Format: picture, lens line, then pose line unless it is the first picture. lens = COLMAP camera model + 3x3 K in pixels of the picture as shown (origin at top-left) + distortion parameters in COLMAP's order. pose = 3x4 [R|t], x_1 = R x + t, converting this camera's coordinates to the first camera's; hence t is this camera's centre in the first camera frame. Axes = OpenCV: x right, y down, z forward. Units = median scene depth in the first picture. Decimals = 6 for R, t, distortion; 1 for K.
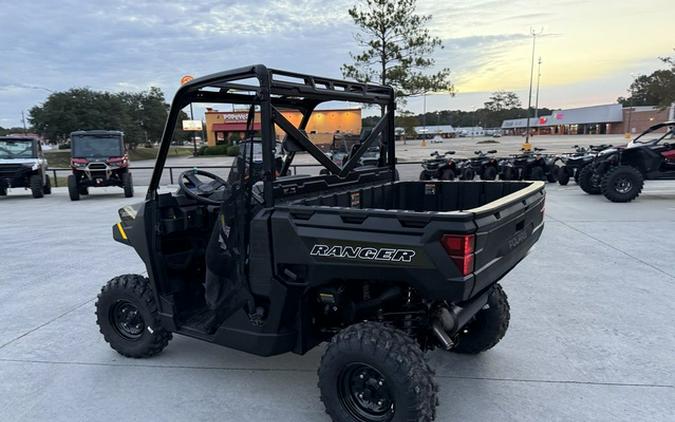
lens RADIAL K [[545.5, 0, 322.5], [0, 545.5, 216.6], [0, 0, 1]] dist [0.026637, -0.023223]
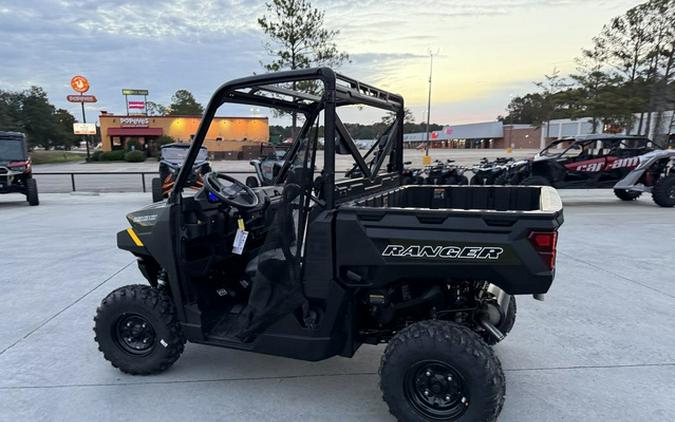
lens RADIAL K [[545.5, 0, 330.3], [0, 545.5, 212.1], [0, 0, 1]] dist [0.026637, -0.023223]
pose [[0.974456, -0.003988, 0.224544, -0.253532], [0.009939, 0.999629, -0.025378, 0.010492], [-0.224359, 0.026961, 0.974133, 0.023608]]
